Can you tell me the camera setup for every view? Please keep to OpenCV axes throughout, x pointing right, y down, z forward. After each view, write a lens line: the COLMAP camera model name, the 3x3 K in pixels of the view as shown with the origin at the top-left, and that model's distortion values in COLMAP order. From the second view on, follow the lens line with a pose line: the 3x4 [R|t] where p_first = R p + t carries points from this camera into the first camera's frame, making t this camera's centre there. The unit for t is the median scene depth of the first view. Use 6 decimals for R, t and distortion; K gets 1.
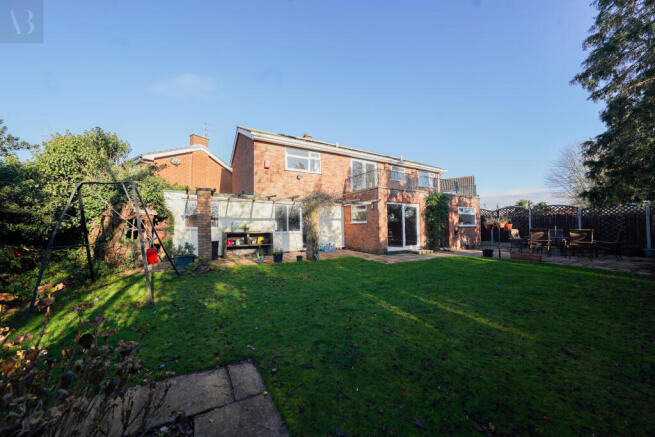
lens RADIAL K [[224.1, 0, 325.4], [0, 224.1, 222.2], [0, 0, 1]] dist [-0.016447, 0.000013]
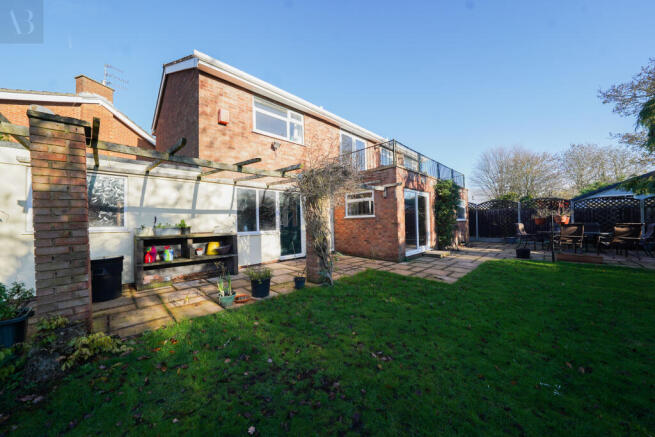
lens RADIAL K [[224.1, 0, 325.1], [0, 224.1, 219.4], [0, 0, 1]] dist [-0.016447, 0.000013]
pose [[0.967148, -0.006996, 0.254120, -0.142684], [0.004317, 0.999929, 0.011099, 0.002097], [-0.254179, -0.009638, 0.967109, 0.342197]]
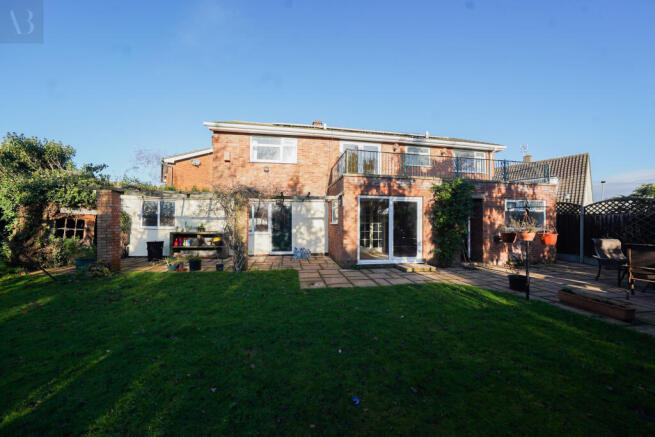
lens RADIAL K [[224.1, 0, 325.5], [0, 224.1, 219.5], [0, 0, 1]] dist [-0.016447, 0.000013]
pose [[0.940642, 0.009397, -0.339270, 0.389300], [-0.005741, 0.999914, 0.011777, -0.019719], [0.339351, -0.009130, 0.940615, 0.267461]]
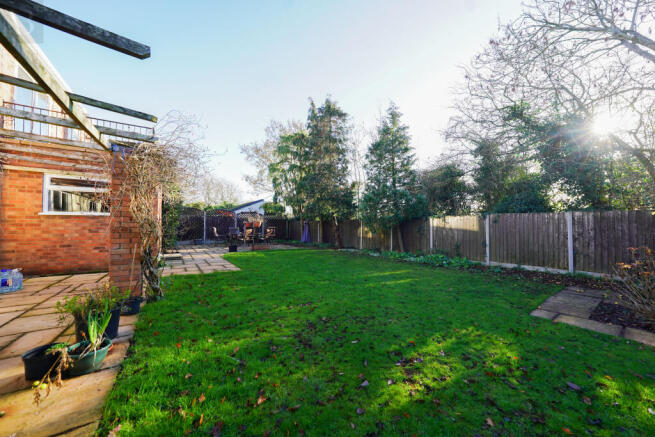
lens RADIAL K [[224.1, 0, 321.3], [0, 224.1, 220.7], [0, 0, 1]] dist [-0.016447, 0.000013]
pose [[-0.050372, 0.028110, 0.998335, -0.366617], [-0.024486, 0.999269, -0.029371, 0.018712], [-0.998430, -0.025925, -0.049647, 0.522614]]
